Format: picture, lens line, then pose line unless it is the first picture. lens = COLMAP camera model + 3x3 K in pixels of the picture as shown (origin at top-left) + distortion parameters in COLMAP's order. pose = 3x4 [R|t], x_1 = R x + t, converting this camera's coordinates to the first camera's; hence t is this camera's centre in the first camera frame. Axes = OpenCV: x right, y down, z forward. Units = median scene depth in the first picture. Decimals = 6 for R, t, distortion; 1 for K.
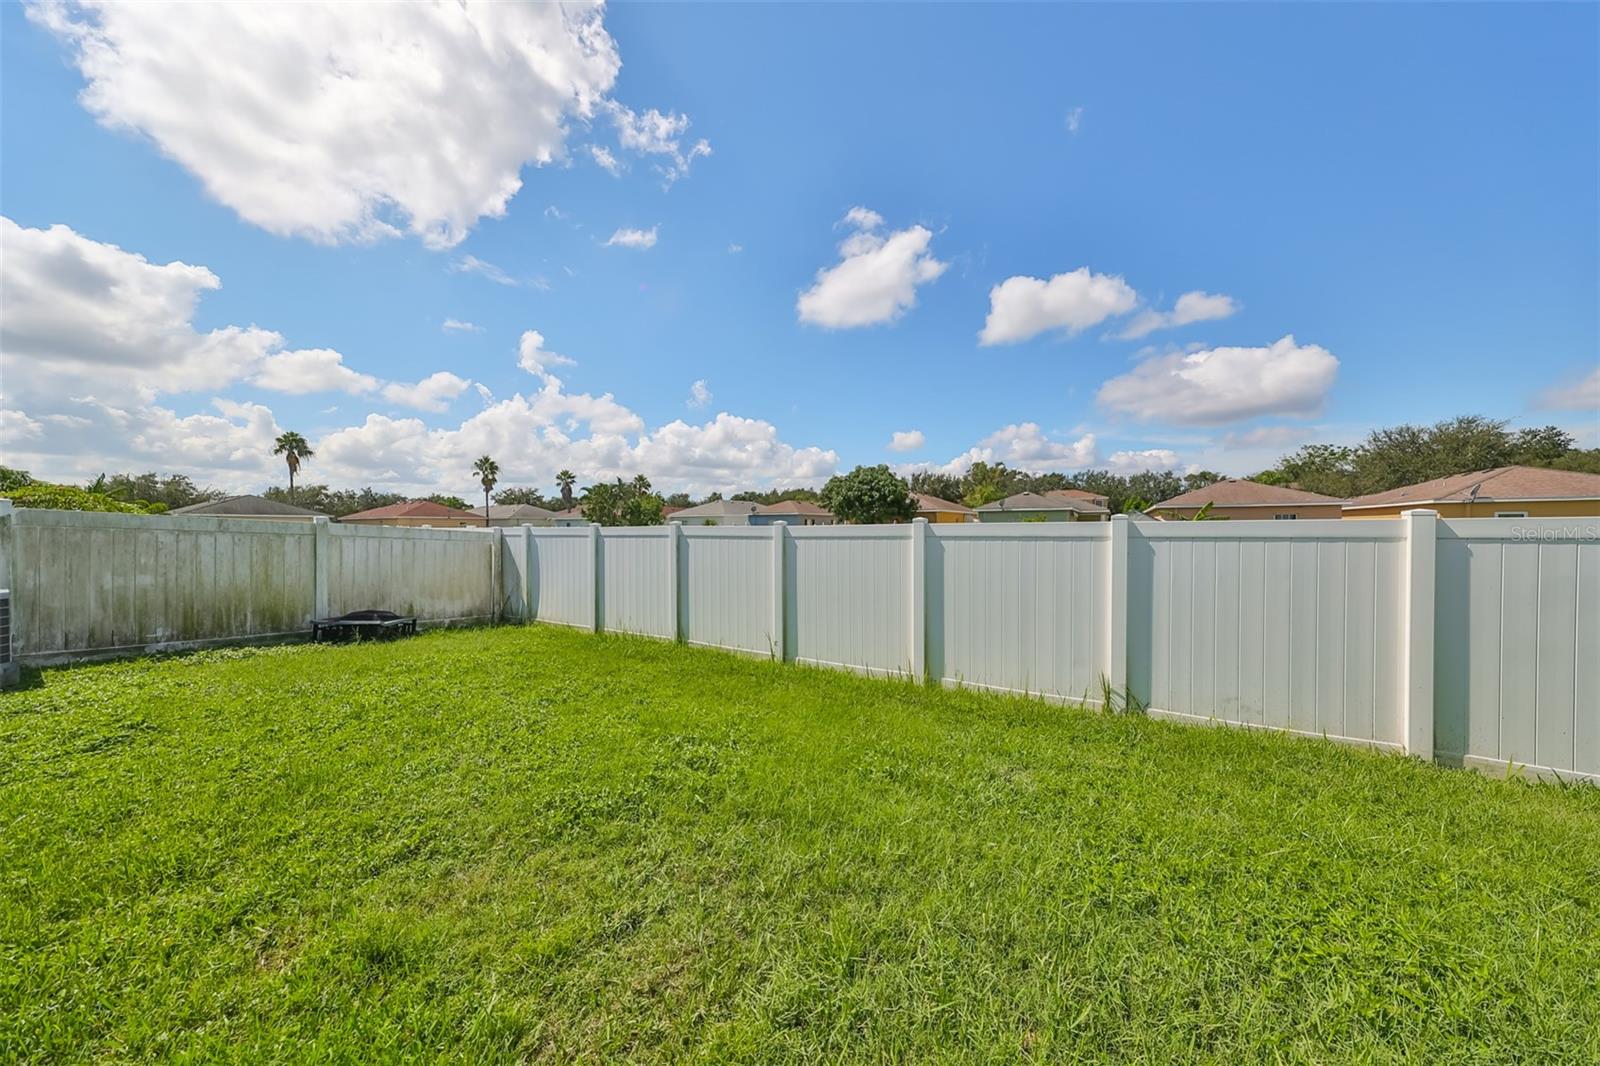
lens RADIAL K [[497.5, 0, 795.2], [0, 497.5, 538.2], [0, 0, 1]] dist [-0.003882, 0.000347]
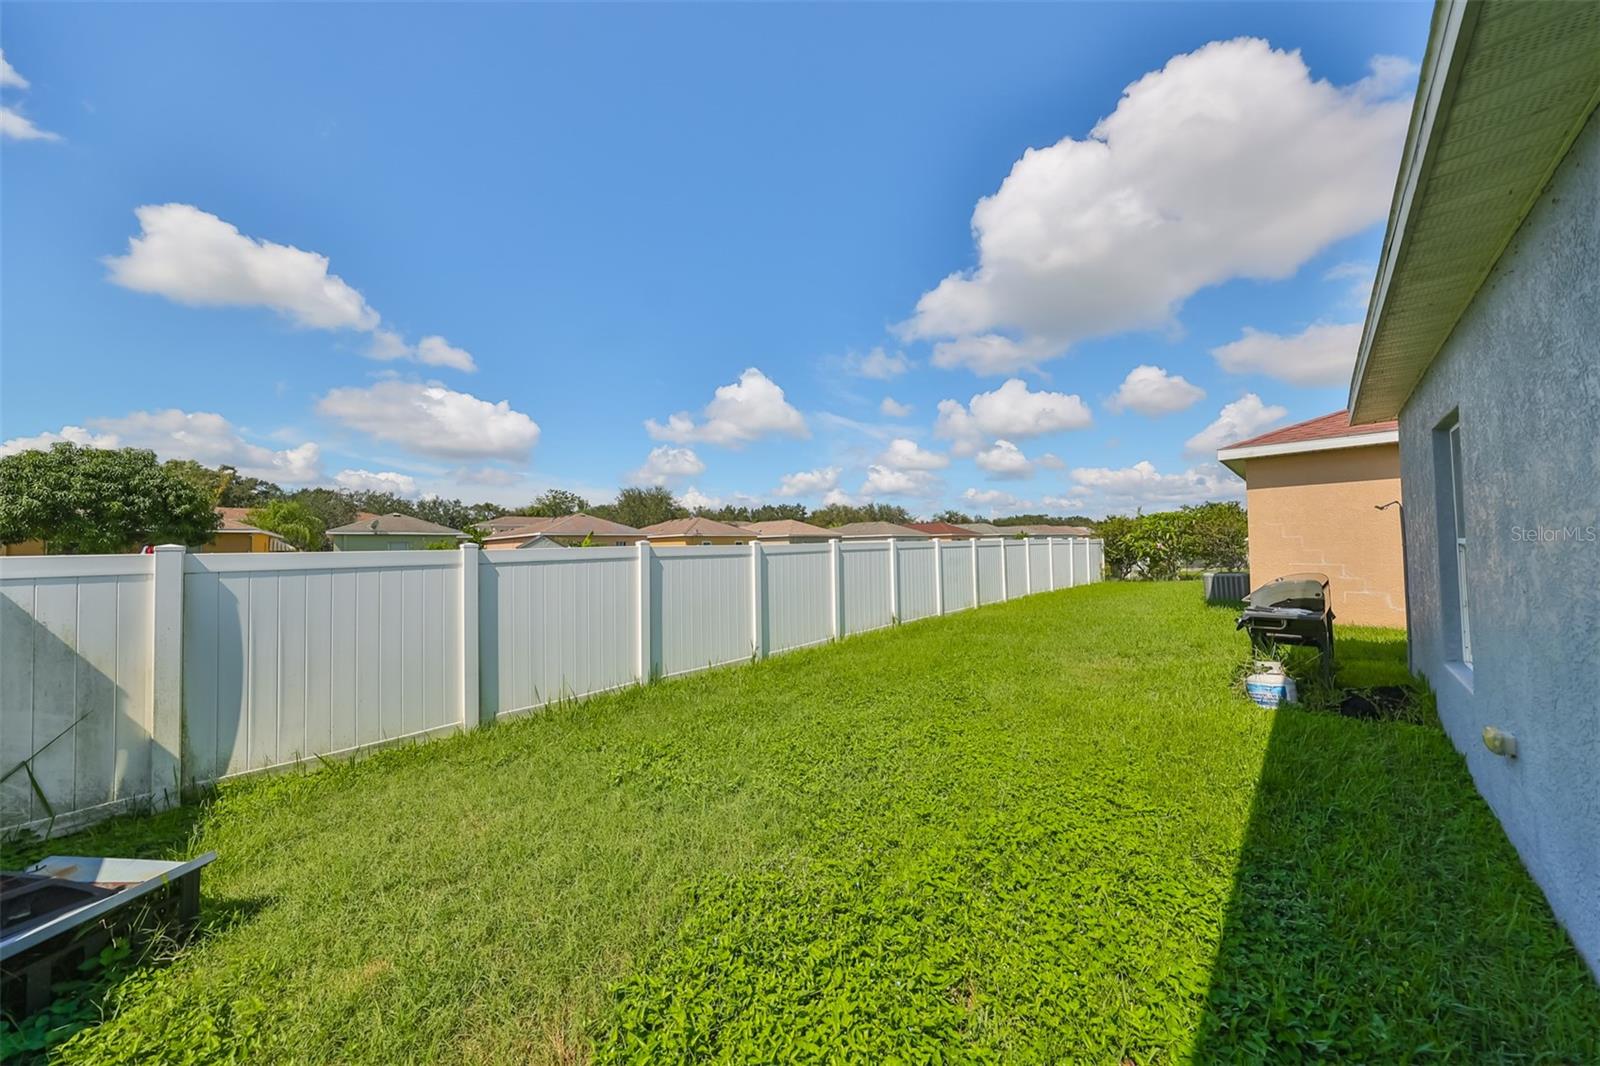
lens RADIAL K [[497.5, 0, 776.7], [0, 497.5, 530.5], [0, 0, 1]] dist [-0.003882, 0.000347]
pose [[0.260920, 0.028766, 0.964932, -1.042524], [0.035445, 0.998596, -0.039355, -0.010263], [-0.964710, 0.044471, 0.259534, 0.566049]]
